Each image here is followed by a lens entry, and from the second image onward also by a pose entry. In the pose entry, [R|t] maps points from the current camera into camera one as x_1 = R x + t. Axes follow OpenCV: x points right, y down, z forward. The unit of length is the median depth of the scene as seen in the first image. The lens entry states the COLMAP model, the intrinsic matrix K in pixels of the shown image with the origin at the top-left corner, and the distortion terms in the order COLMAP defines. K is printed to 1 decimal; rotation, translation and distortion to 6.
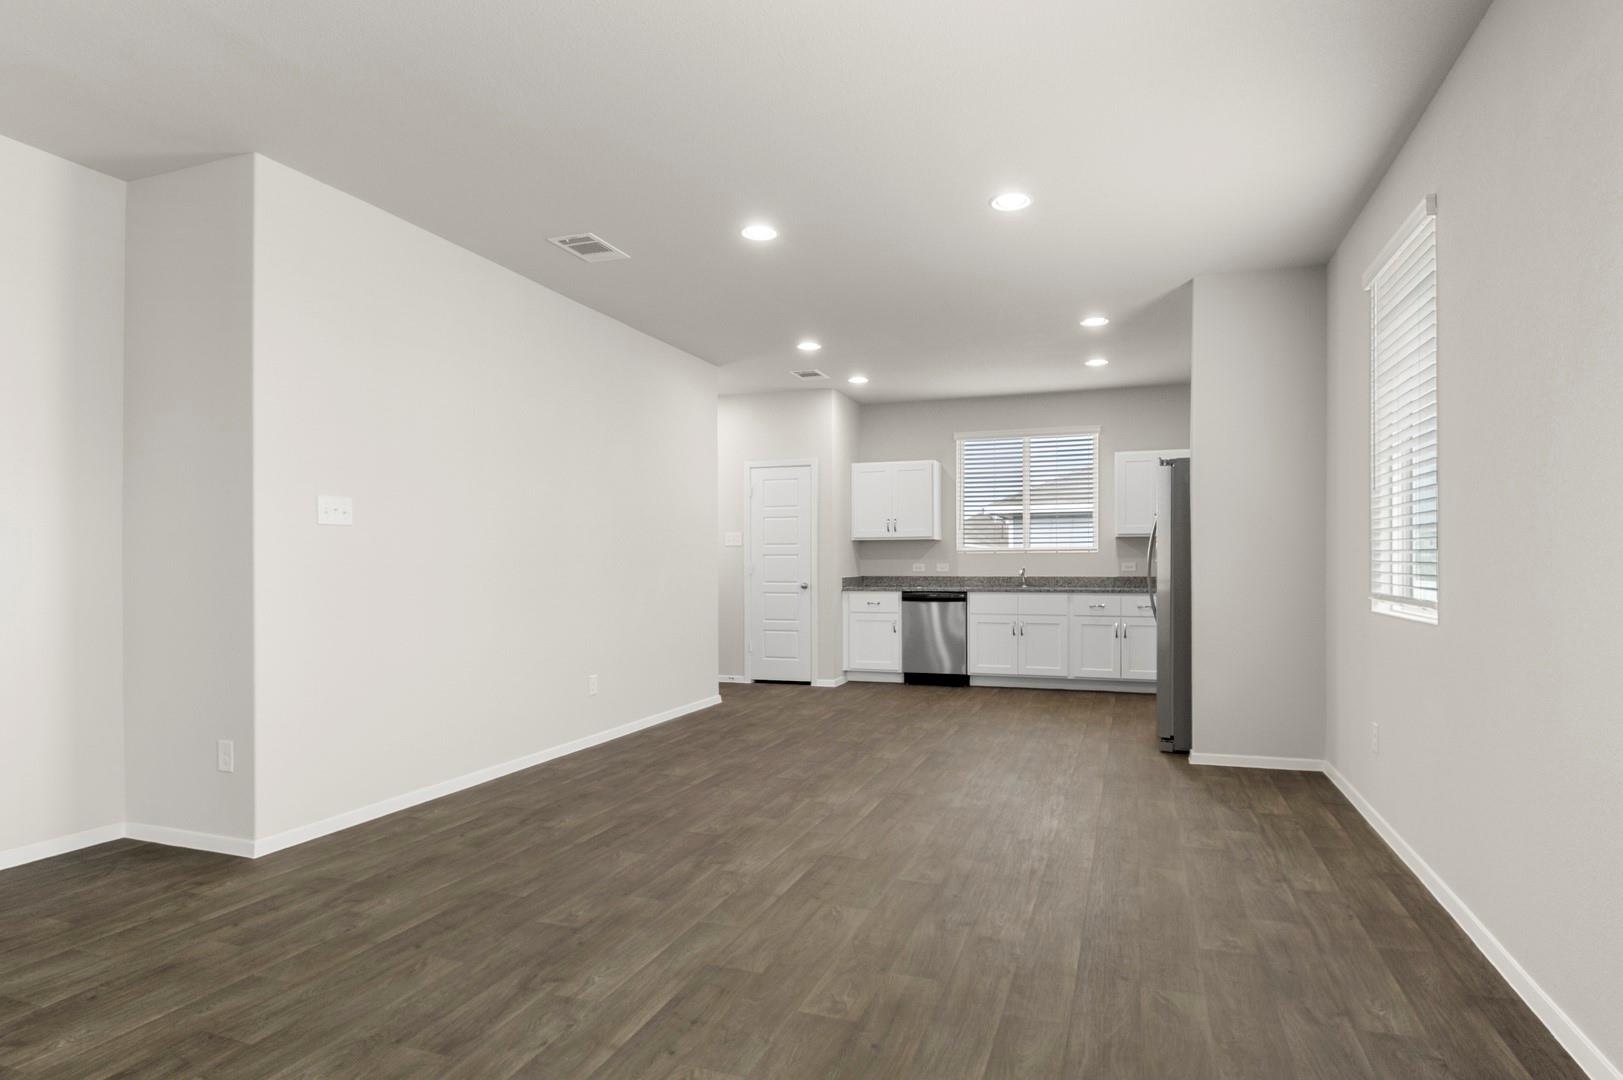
lens RADIAL K [[874.2, 0, 816.6], [0, 874.2, 564.4], [0, 0, 1]] dist [-0.001241, -0.000284]
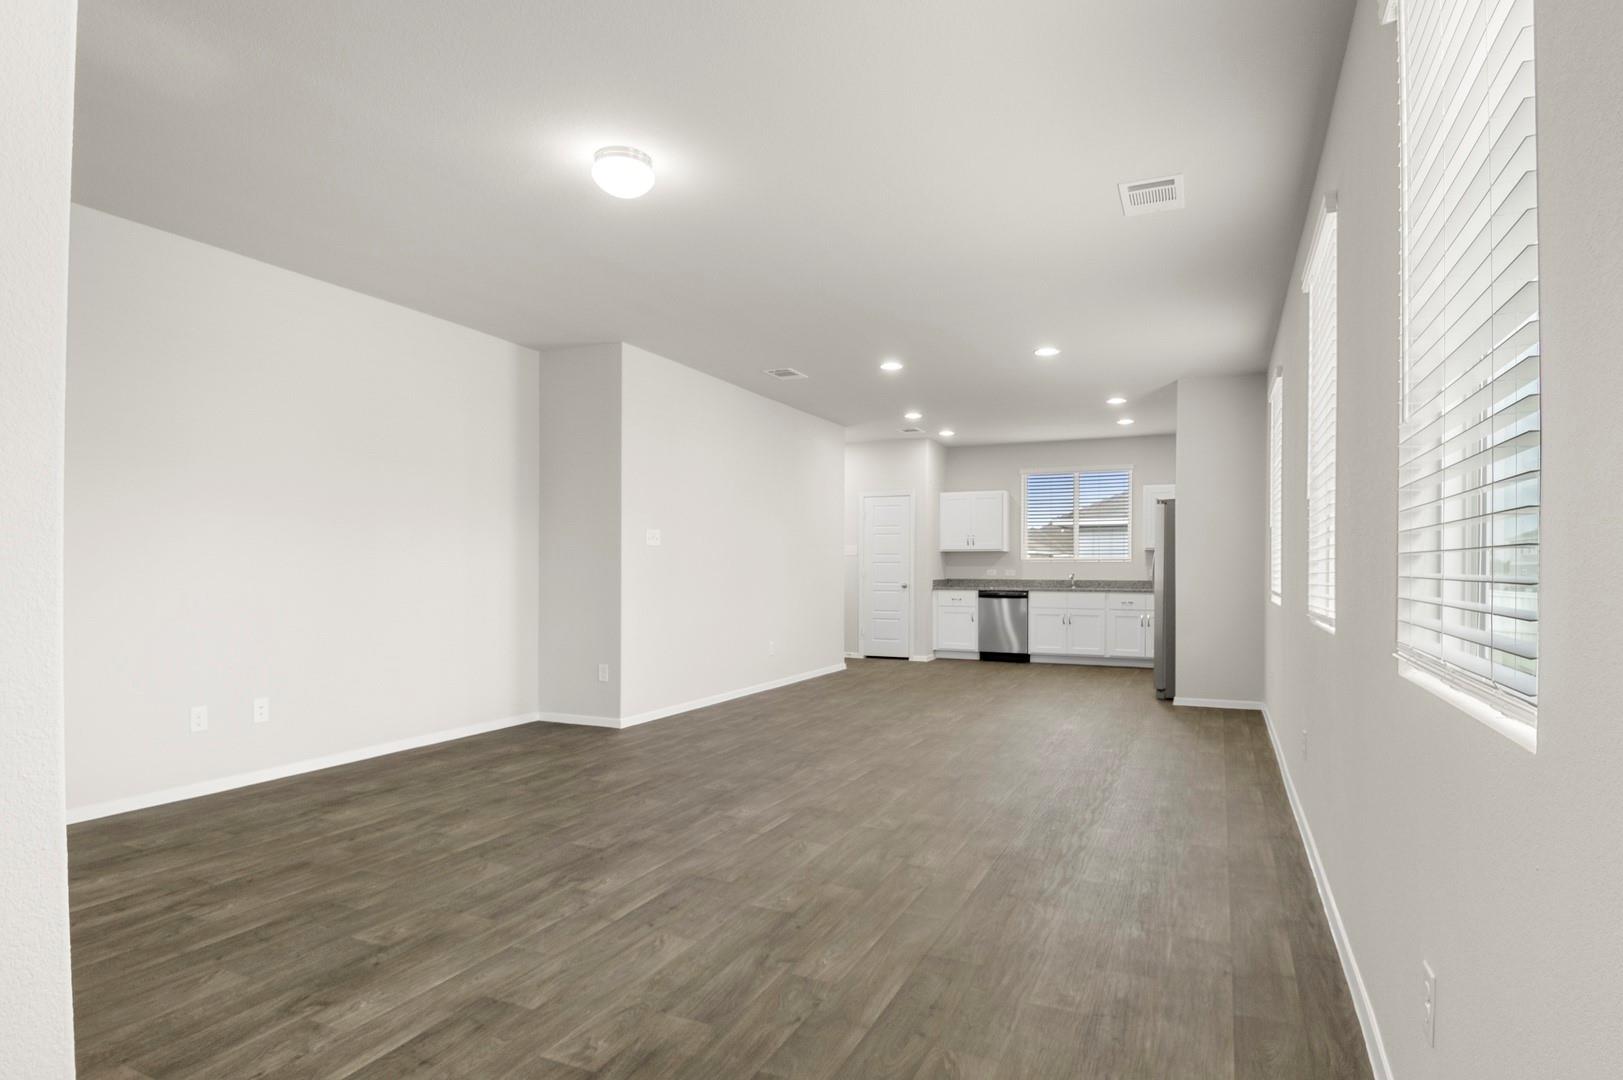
lens RADIAL K [[849.5, 0, 816.7], [0, 849.5, 572.6], [0, 0, 1]] dist [0.002325, -0.000350]
pose [[0.995873, 0.006291, -0.090538, -0.030518], [-0.005858, 0.999970, 0.005047, -0.001102], [0.090567, -0.004496, 0.995880, -0.309374]]
